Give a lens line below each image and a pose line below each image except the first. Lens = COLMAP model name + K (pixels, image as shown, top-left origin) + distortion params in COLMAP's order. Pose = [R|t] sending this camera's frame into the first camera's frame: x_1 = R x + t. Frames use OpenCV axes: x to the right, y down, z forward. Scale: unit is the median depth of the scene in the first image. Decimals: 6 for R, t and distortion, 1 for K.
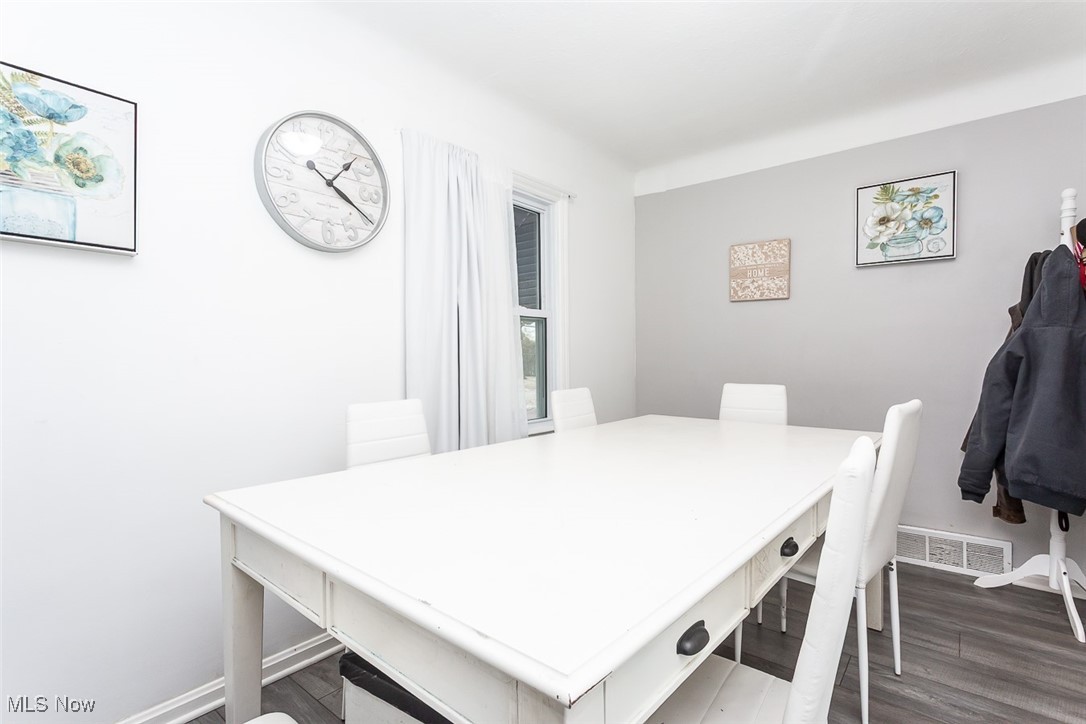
lens RADIAL K [[523.0, 0, 543.1], [0, 523.0, 357.0], [0, 0, 1]] dist [0.002049, 0.000757]
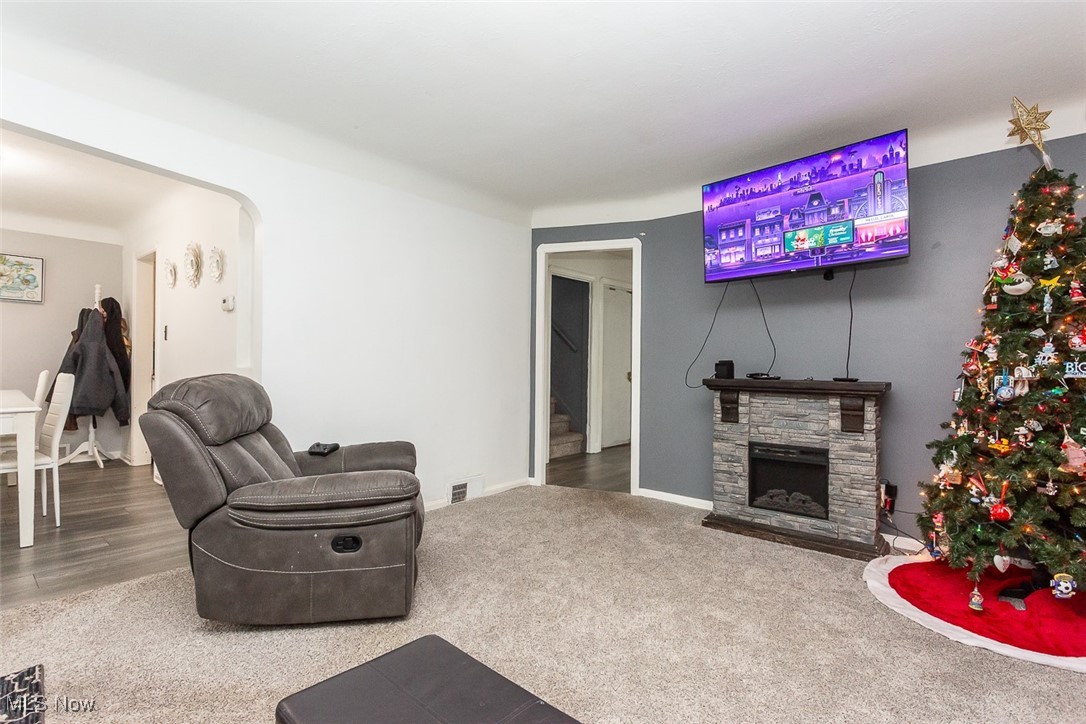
lens RADIAL K [[526.6, 0, 543.0], [0, 526.6, 362.0], [0, 0, 1]] dist [0.003104, 0.000556]
pose [[0.036768, 0.002660, 0.999320, -1.141588], [-0.012382, 0.999921, -0.002207, 0.010255], [-0.999247, -0.012293, 0.036798, -0.961454]]
